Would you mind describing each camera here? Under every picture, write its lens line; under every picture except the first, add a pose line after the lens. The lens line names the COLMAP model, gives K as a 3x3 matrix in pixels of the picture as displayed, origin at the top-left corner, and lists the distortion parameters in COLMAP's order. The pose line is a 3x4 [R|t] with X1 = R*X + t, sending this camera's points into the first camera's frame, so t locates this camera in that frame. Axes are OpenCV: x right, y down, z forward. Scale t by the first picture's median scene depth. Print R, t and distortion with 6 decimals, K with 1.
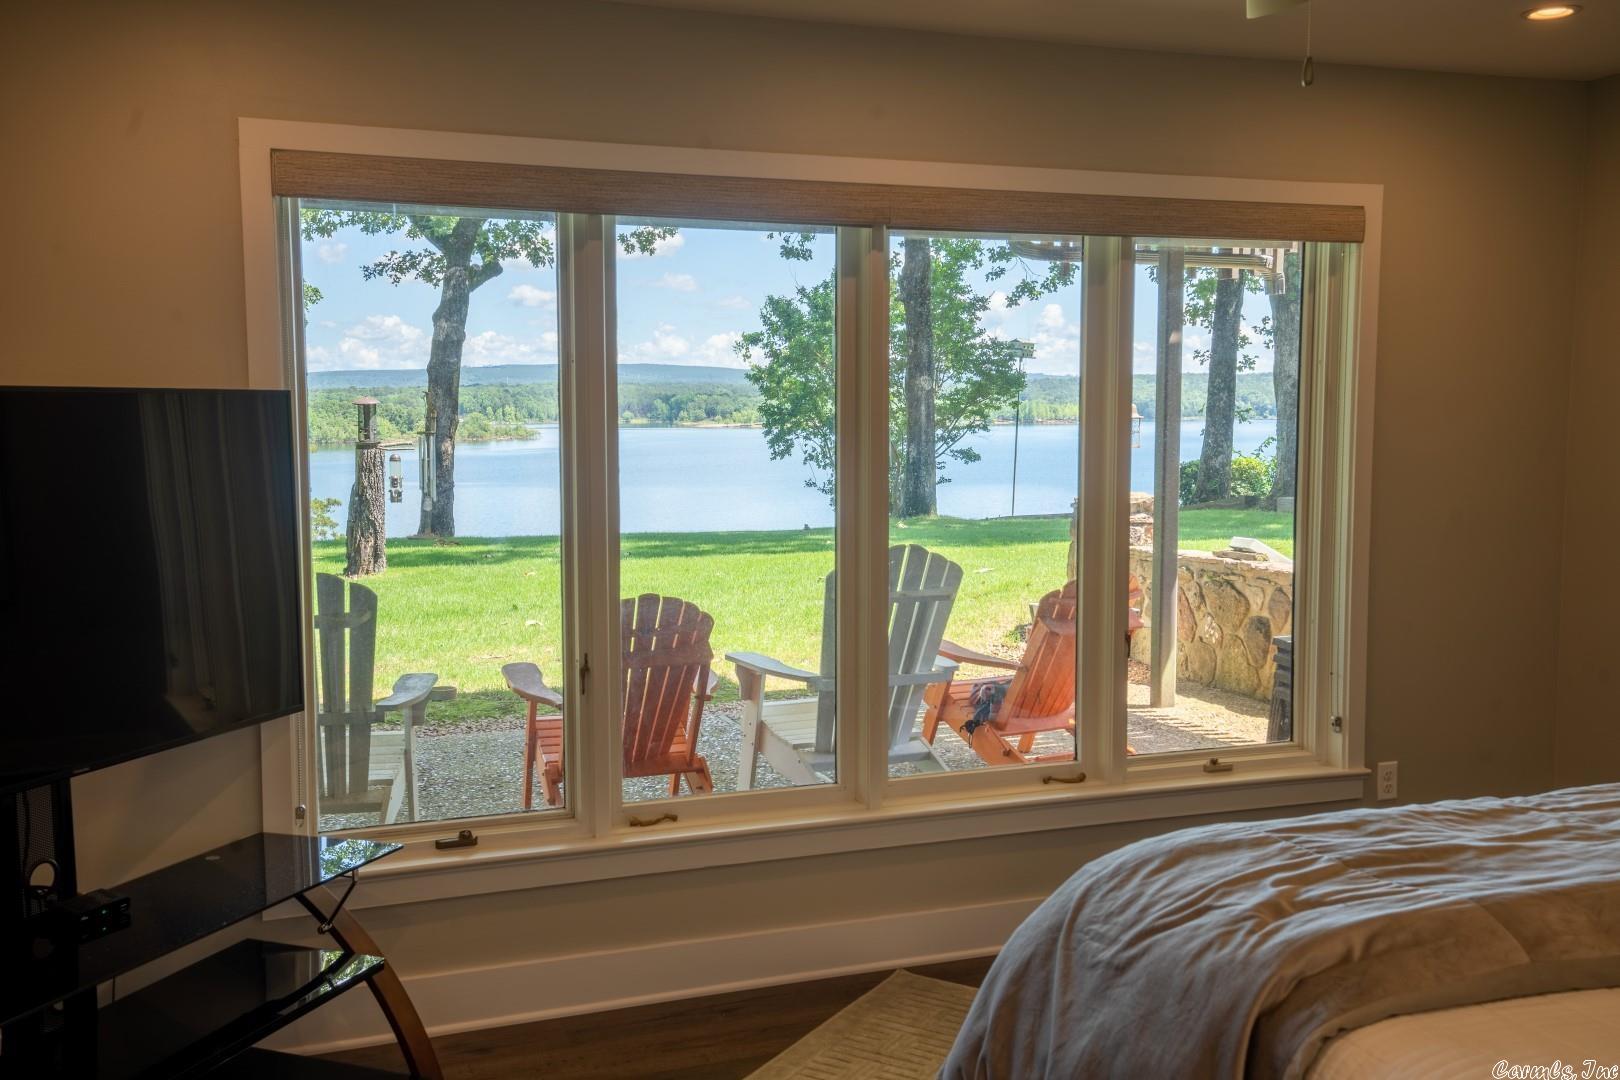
lens RADIAL K [[1536.6, 0, 813.0], [0, 1536.6, 540.0], [0, 0, 1]] dist [0.070834, 0.000000]
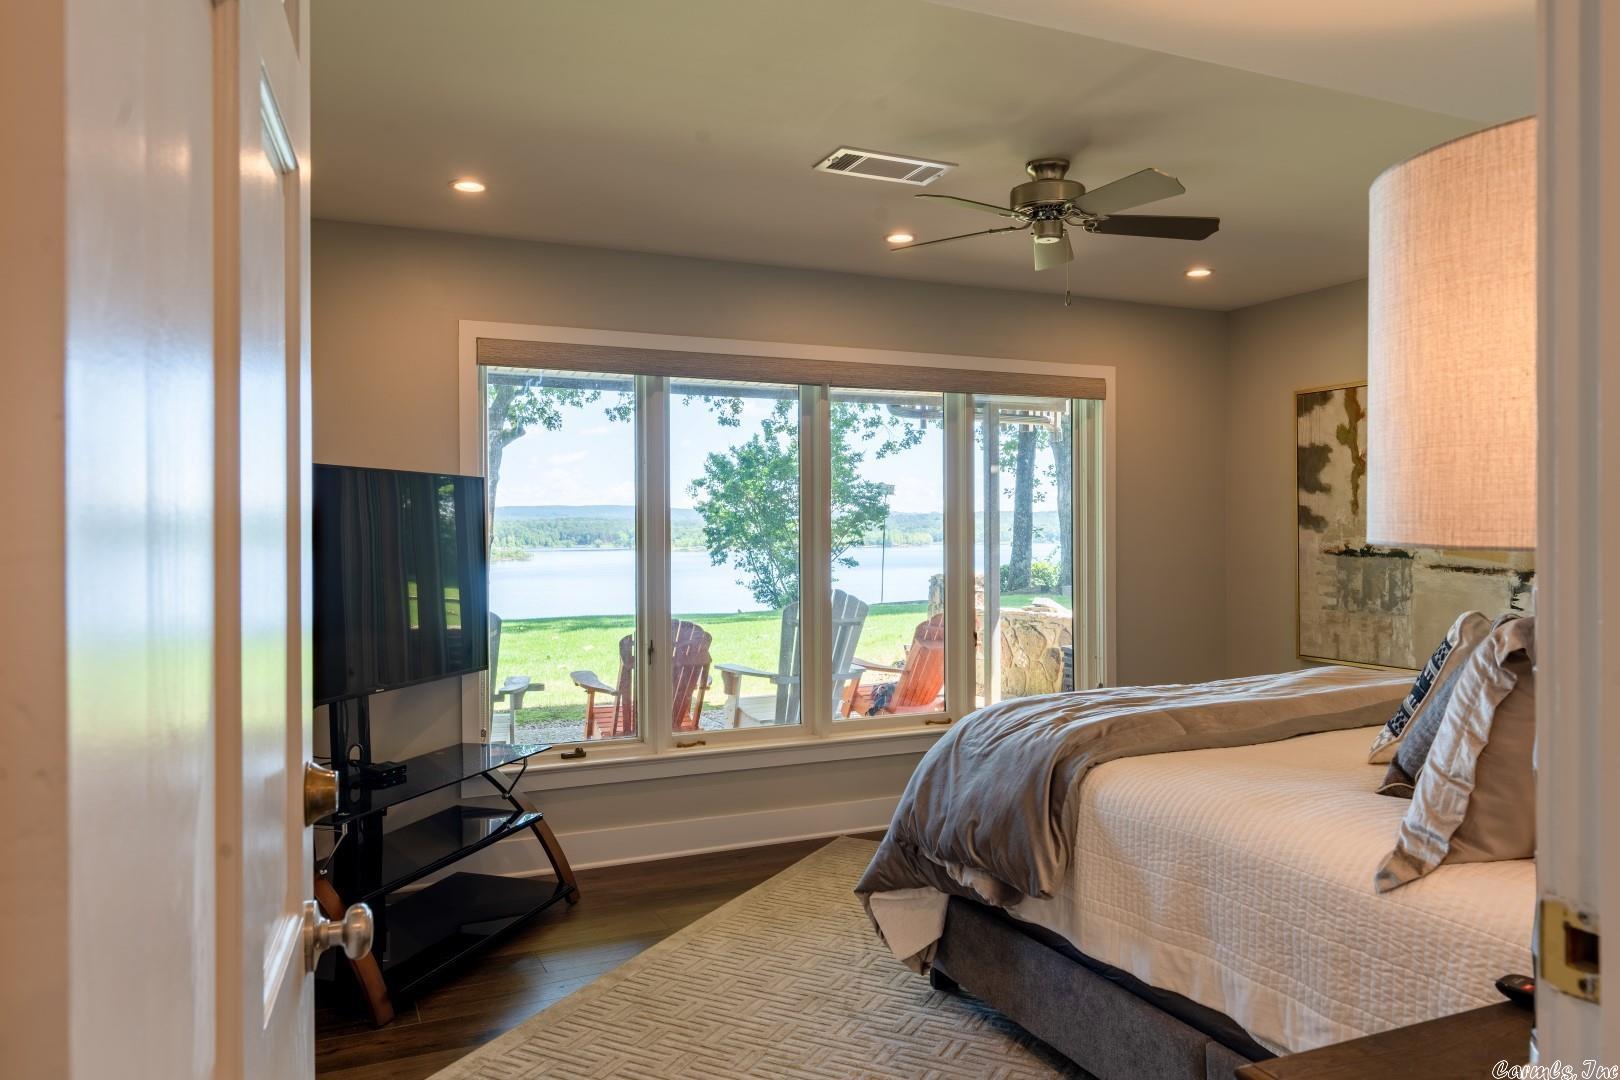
lens RADIAL K [[1116.8, 0, 813.6], [0, 1116.8, 541.4], [0, 0, 1]] dist [0.002729, -0.001361]
pose [[0.997345, -0.004499, 0.072689, -0.046694], [0.010428, 0.996627, -0.081394, 0.052038], [-0.072077, 0.081935, 0.994028, -0.156187]]
